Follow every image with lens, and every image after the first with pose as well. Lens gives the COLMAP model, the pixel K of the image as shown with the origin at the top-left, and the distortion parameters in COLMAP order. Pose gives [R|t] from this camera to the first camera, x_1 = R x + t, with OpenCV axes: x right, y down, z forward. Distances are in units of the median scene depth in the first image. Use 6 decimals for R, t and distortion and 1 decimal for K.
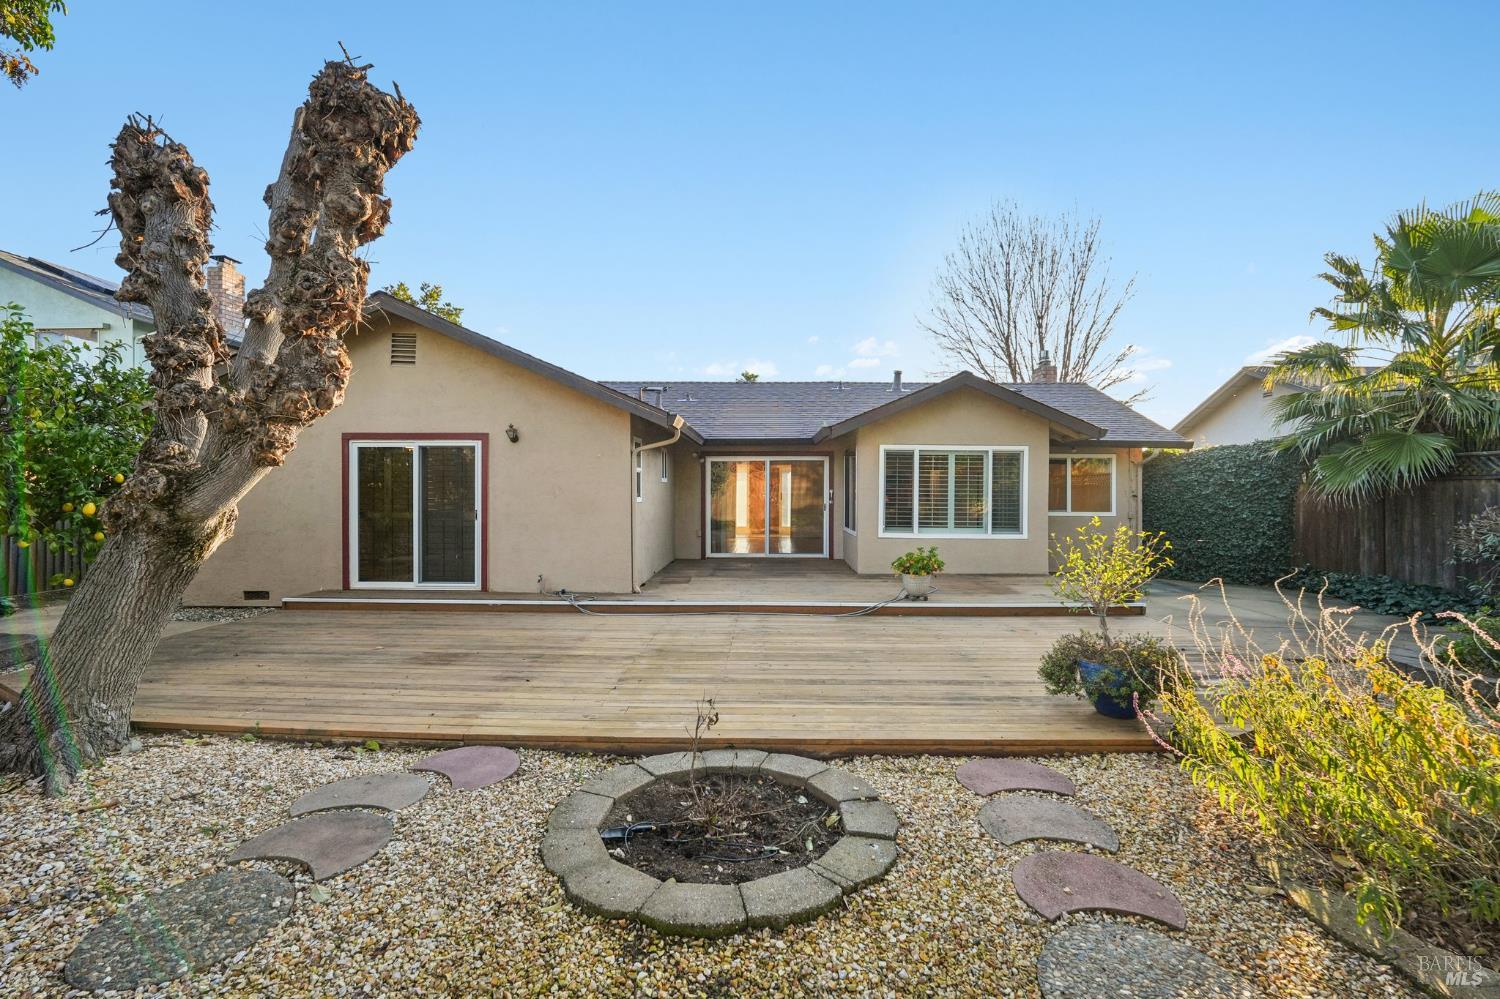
lens RADIAL K [[664.6, 0, 746.1], [0, 664.6, 495.5], [0, 0, 1]] dist [-0.007838, 0.005567]
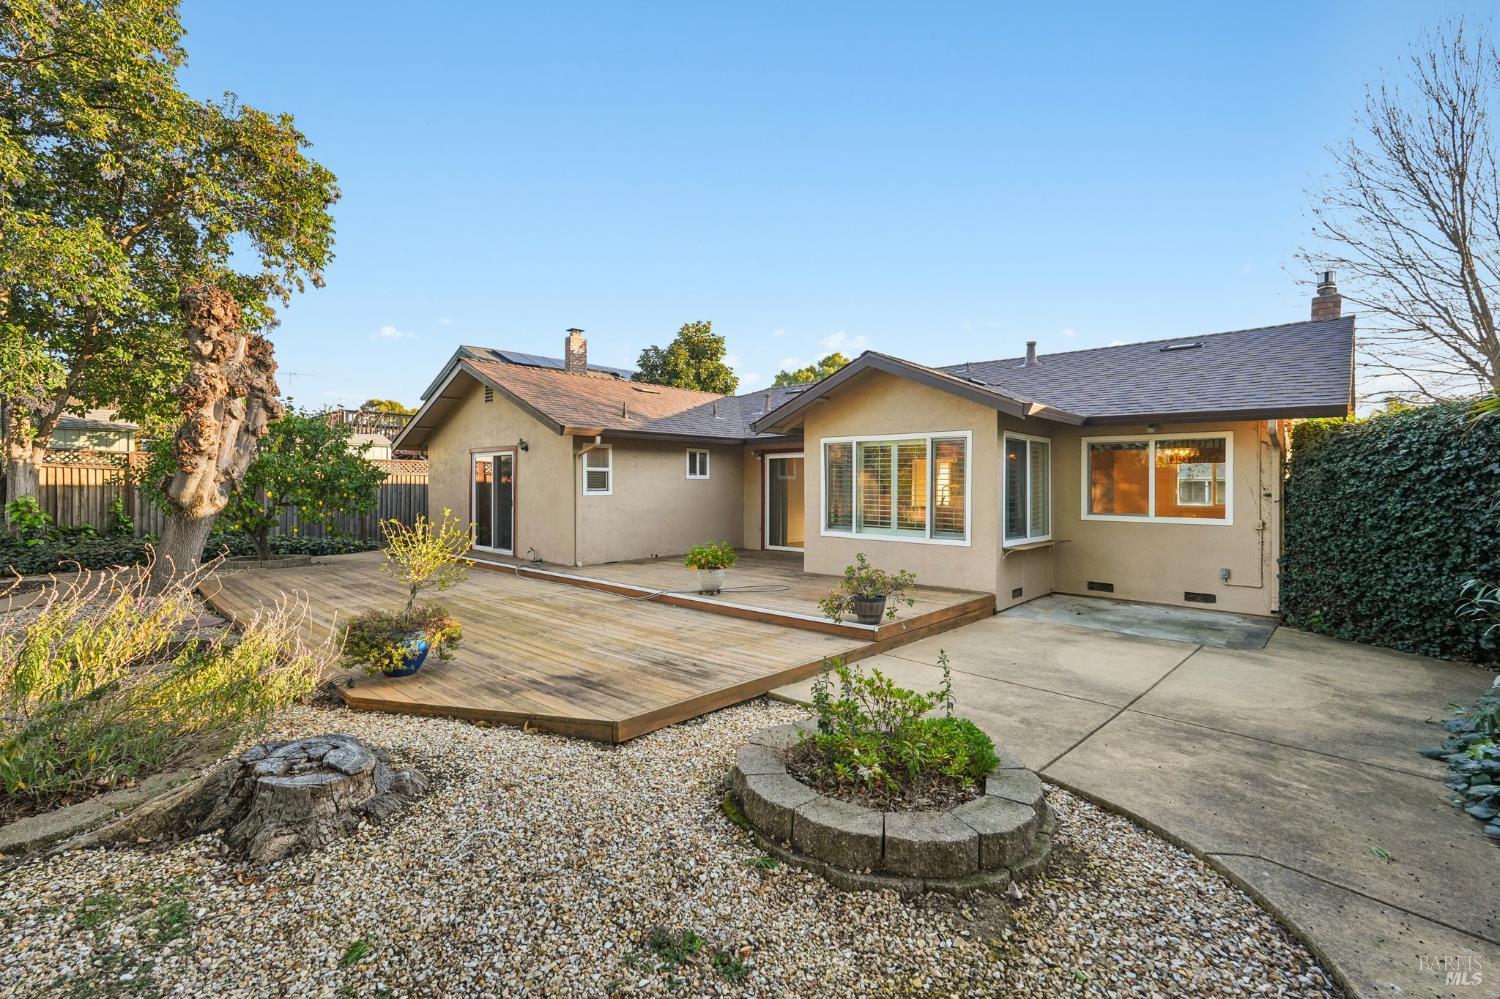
lens RADIAL K [[664.6, 0, 744.8], [0, 664.6, 493.4], [0, 0, 1]] dist [-0.007838, 0.005567]
pose [[0.740671, 0.008080, -0.671819, 0.752587], [-0.005754, 0.999967, 0.005683, -0.002483], [0.671843, -0.000343, 0.740694, 0.222200]]
